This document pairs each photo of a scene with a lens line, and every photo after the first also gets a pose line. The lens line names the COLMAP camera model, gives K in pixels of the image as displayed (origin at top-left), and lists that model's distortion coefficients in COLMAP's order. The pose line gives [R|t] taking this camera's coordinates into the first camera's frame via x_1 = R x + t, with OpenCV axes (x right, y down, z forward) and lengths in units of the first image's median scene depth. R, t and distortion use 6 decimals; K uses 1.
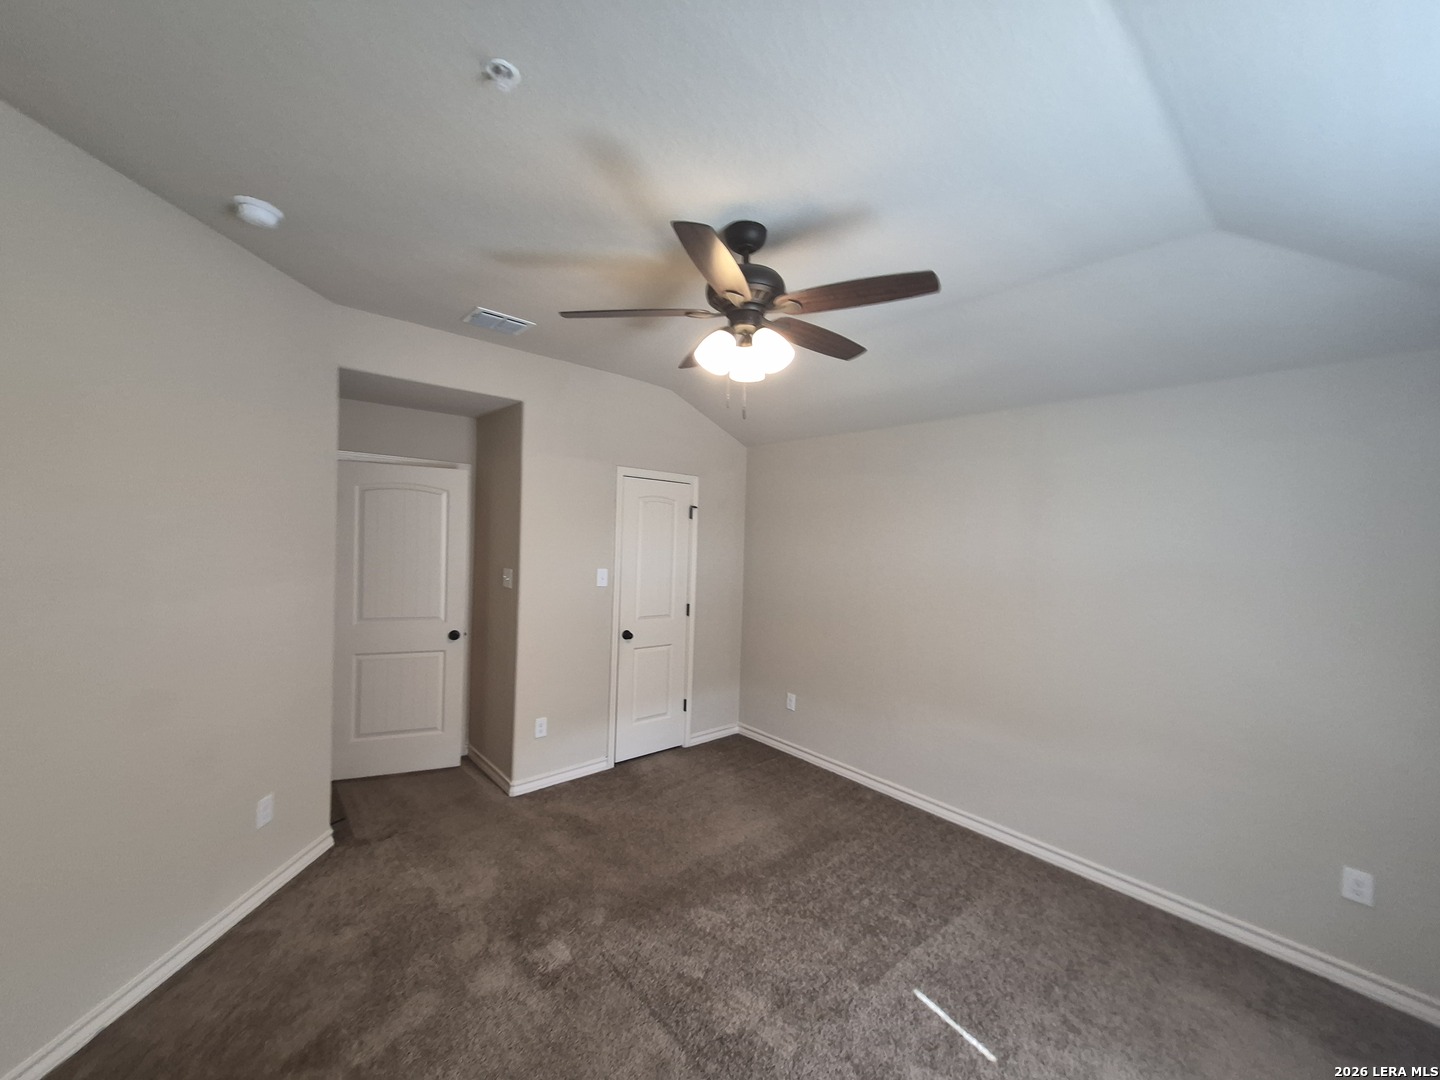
lens RADIAL K [[567.6, 0, 718.0], [0, 567.6, 544.3], [0, 0, 1]] dist [0.006038, 0.000902]
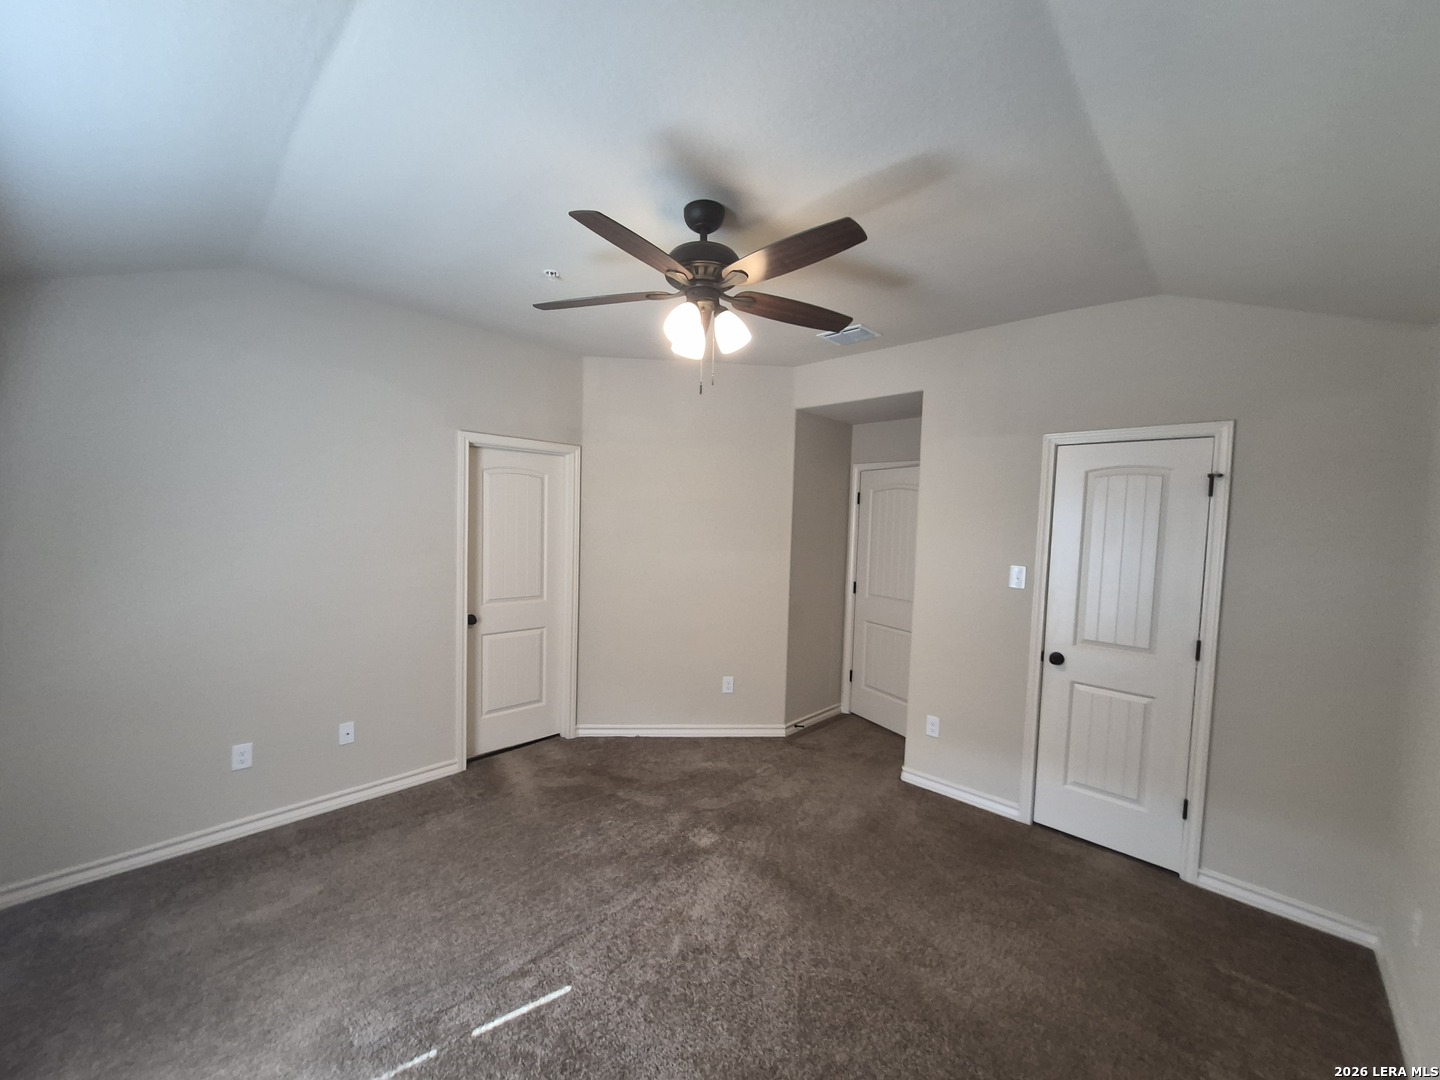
lens RADIAL K [[567.6, 0, 718.8], [0, 567.6, 546.0], [0, 0, 1]] dist [0.006038, 0.000902]
pose [[0.076339, 0.008496, -0.997046, 0.566992], [-0.040961, 0.999146, 0.005377, 0.027182], [0.996240, 0.040429, 0.076622, 0.515147]]
